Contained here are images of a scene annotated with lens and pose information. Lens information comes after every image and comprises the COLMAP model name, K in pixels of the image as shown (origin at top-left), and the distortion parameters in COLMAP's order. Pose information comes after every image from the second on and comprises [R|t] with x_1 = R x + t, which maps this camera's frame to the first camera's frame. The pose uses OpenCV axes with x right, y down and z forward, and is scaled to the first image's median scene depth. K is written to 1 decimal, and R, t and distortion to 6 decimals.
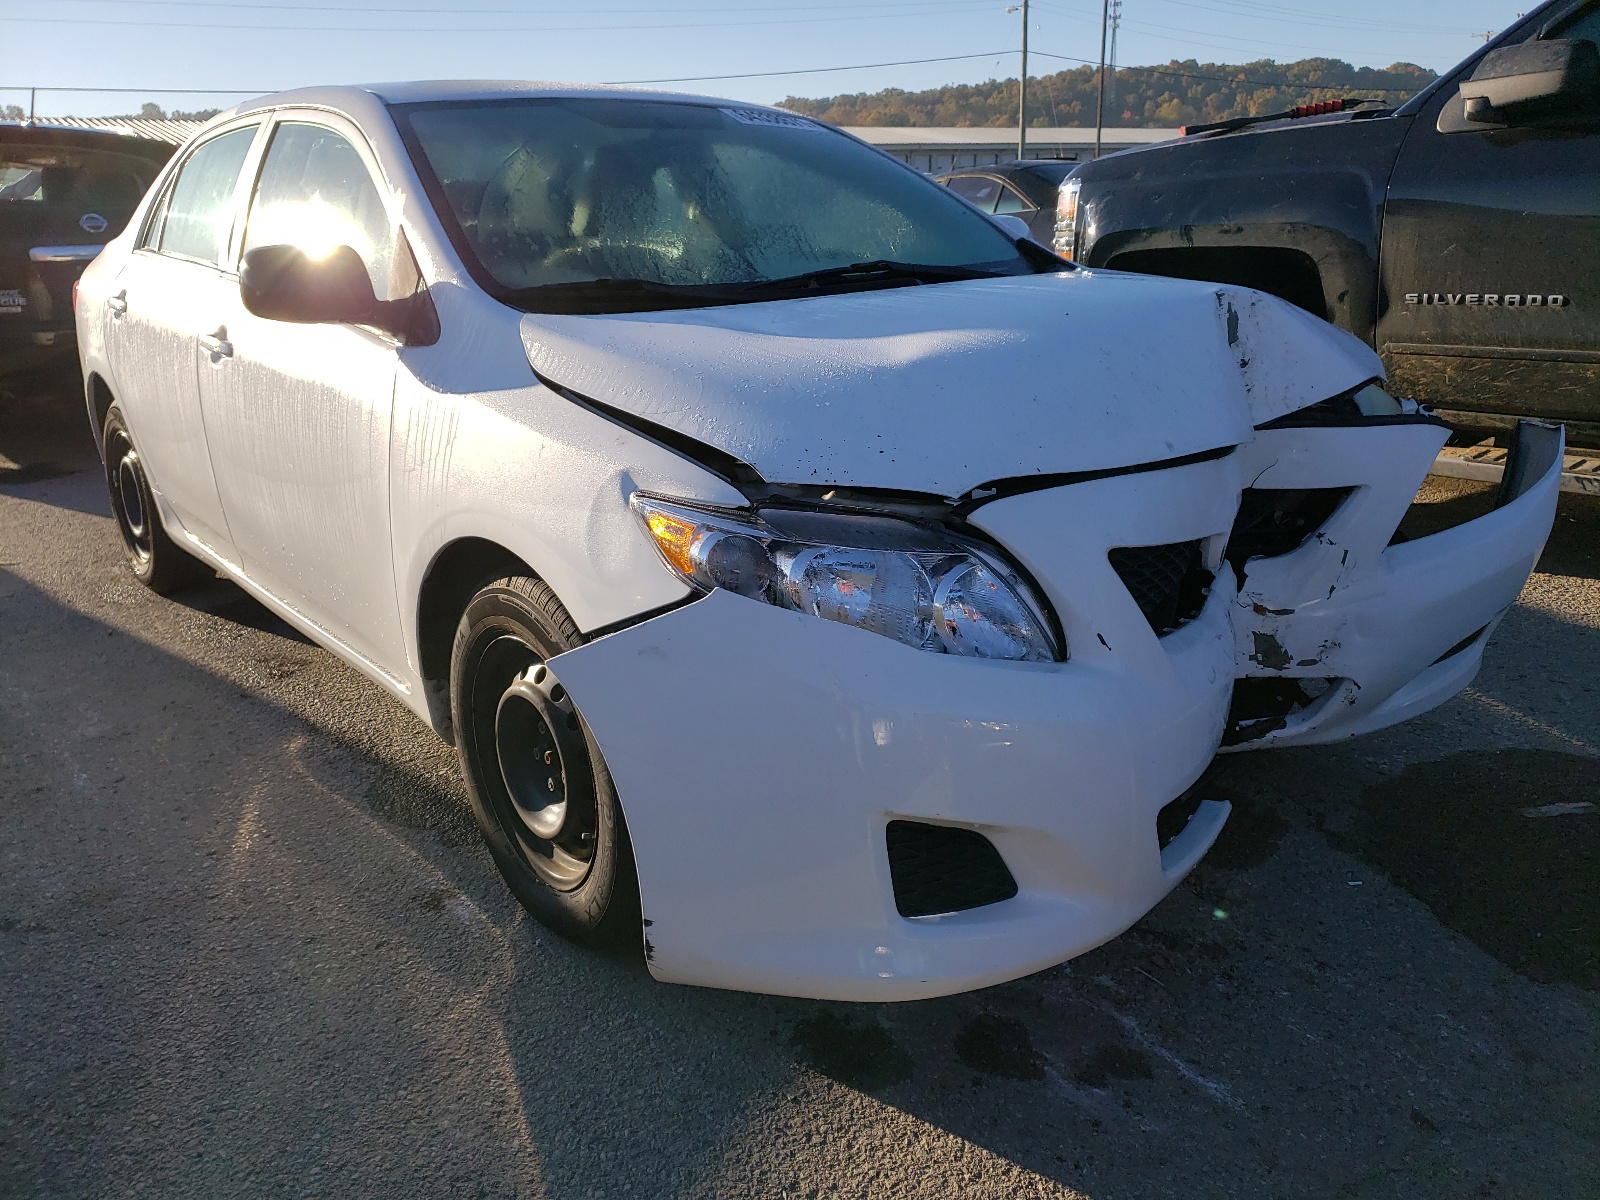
lens RADIAL K [[1213.6, 0, 791.4], [0, 1213.6, 589.1], [0, 0, 1]] dist [0.029420, -0.000159]
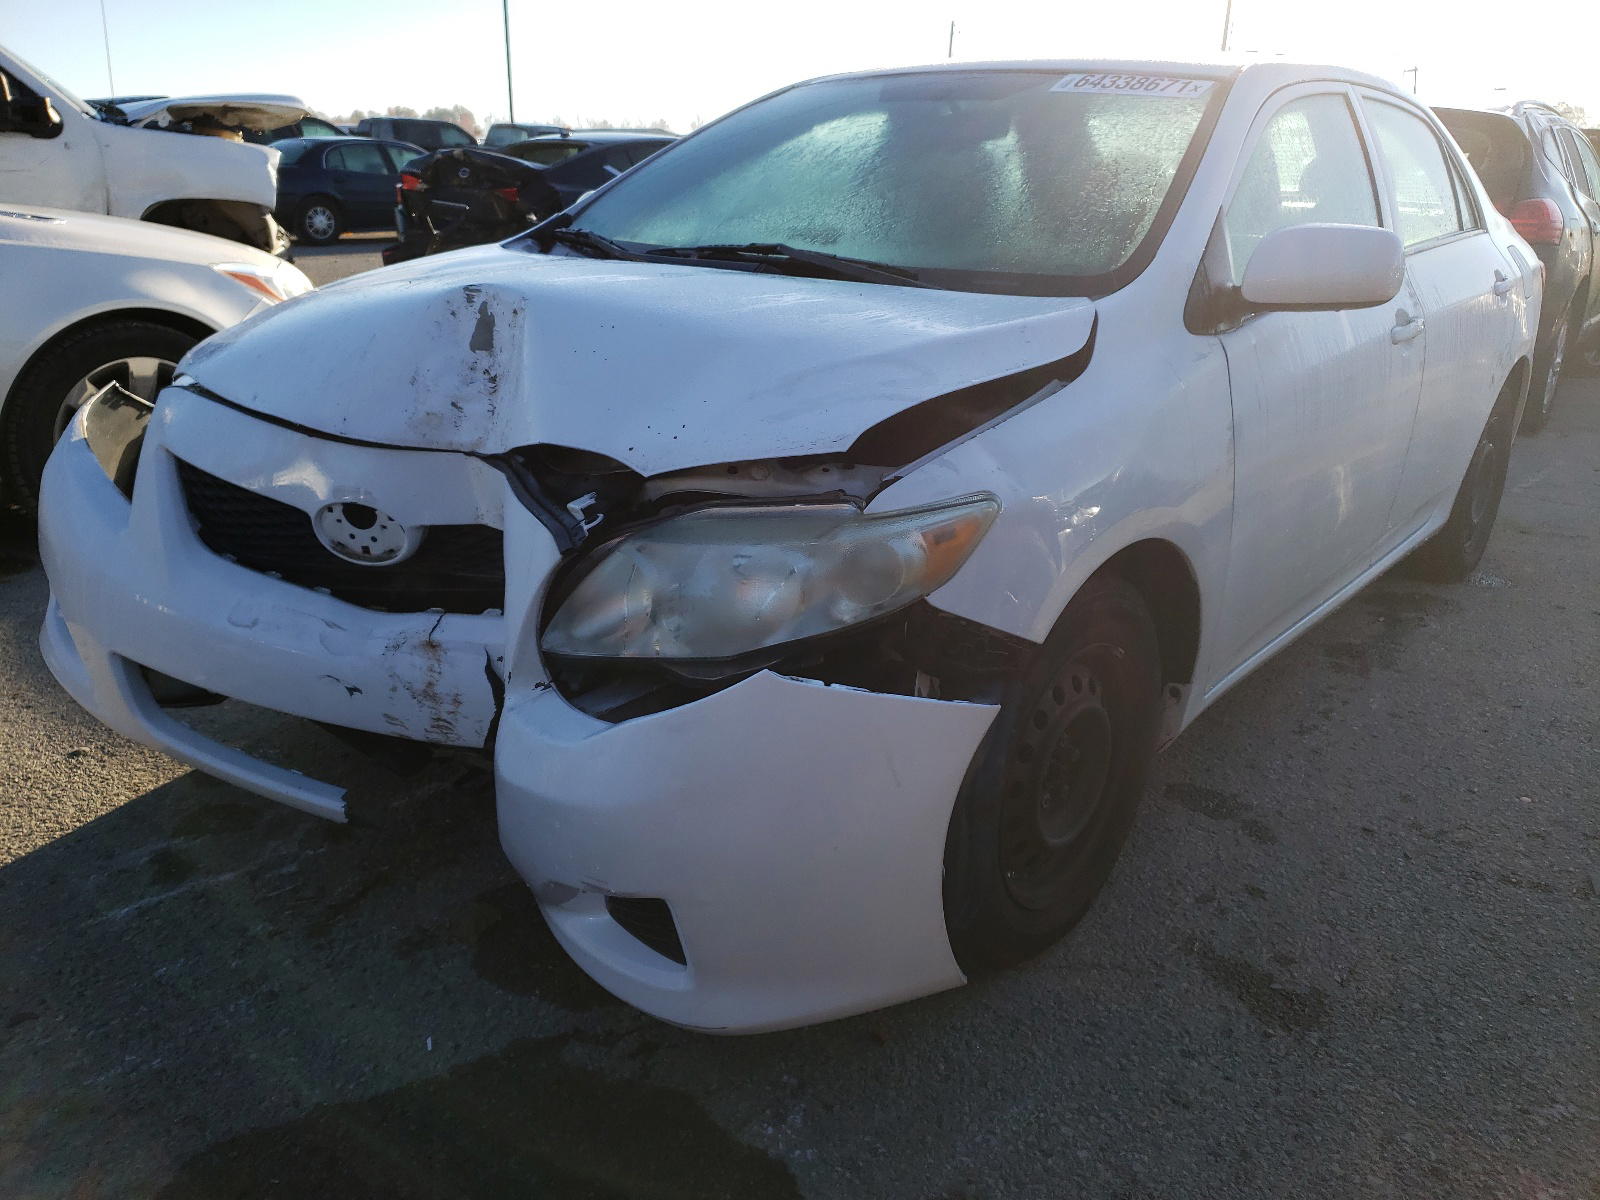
lens RADIAL K [[1213.6, 0, 802.5], [0, 1213.6, 597.5], [0, 0, 1]] dist [0.029420, -0.000159]
pose [[0.214909, 0.348071, -0.912502, 1.138904], [-0.329014, 0.905521, 0.267920, -0.317259], [0.919546, 0.242648, 0.309125, 0.903657]]
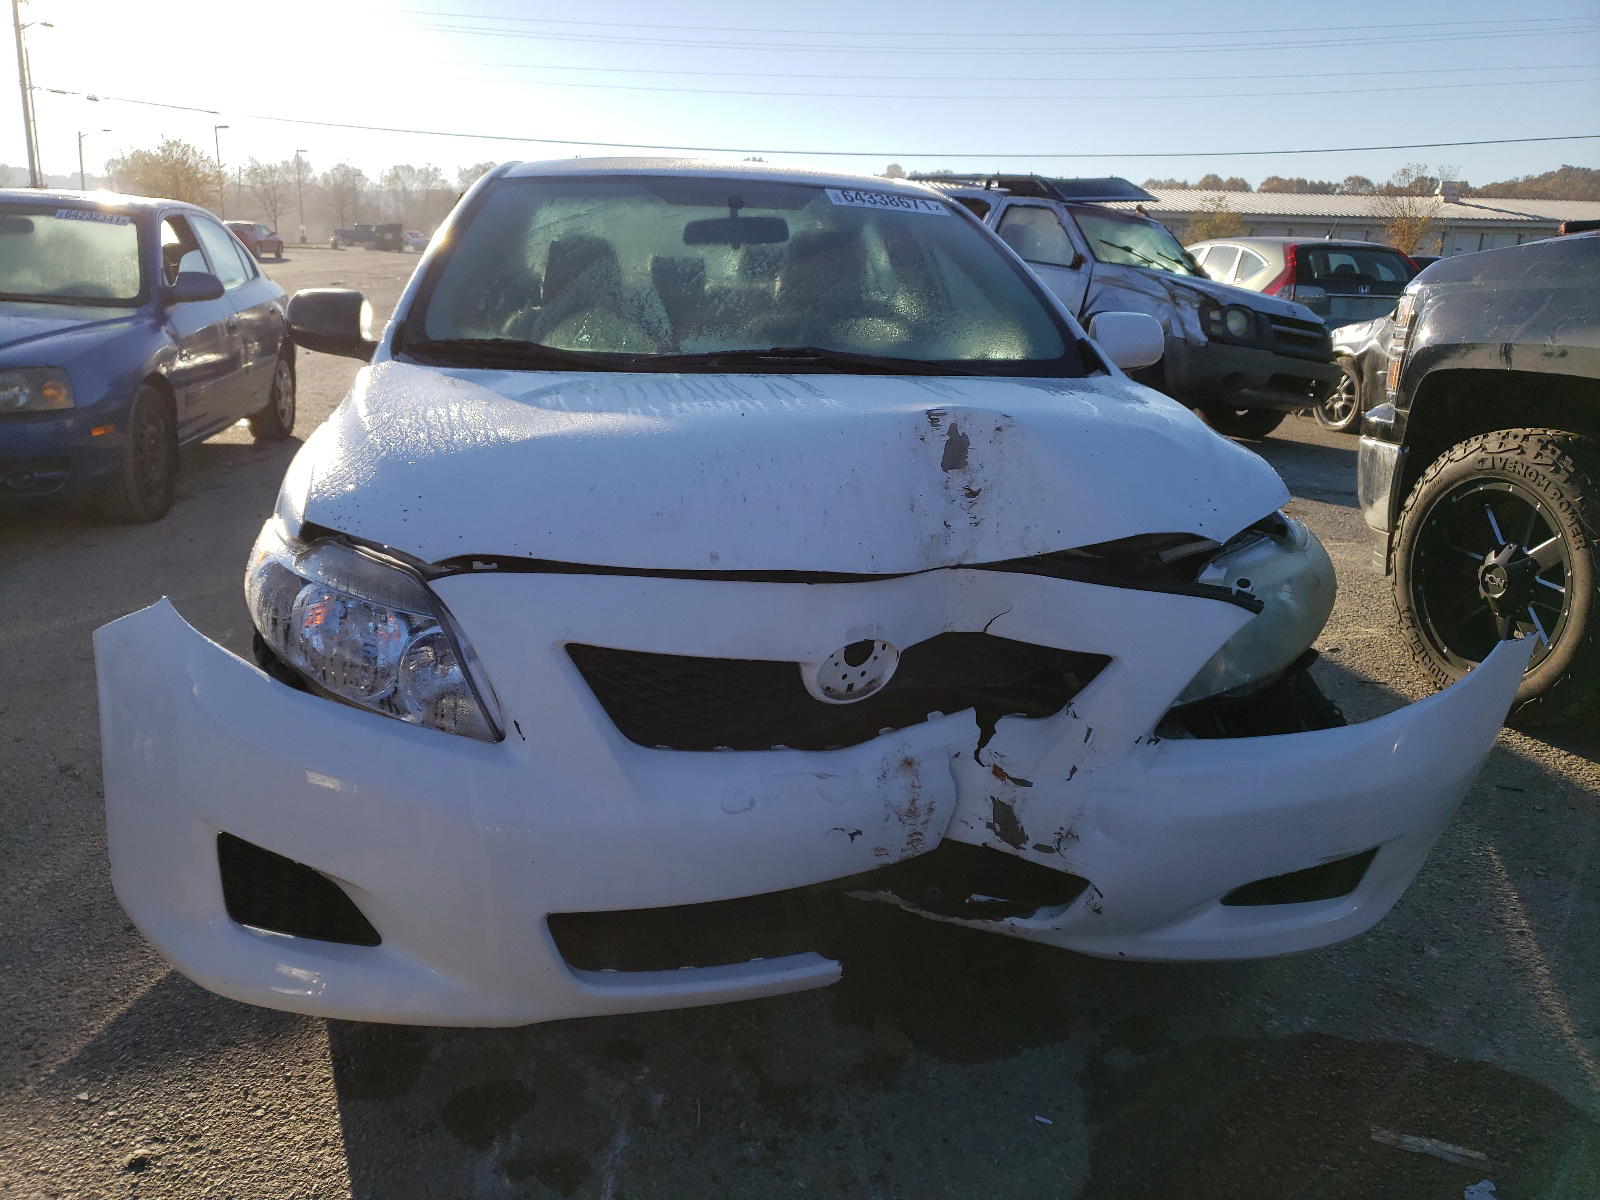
lens RADIAL K [[1213.6, 0, 798.8], [0, 1213.6, 610.2], [0, 0, 1]] dist [0.029420, -0.000159]
pose [[0.866174, 0.189245, -0.462526, 0.639465], [-0.203854, 0.978822, 0.018731, -0.085097], [0.456275, 0.078064, 0.886408, 0.147856]]
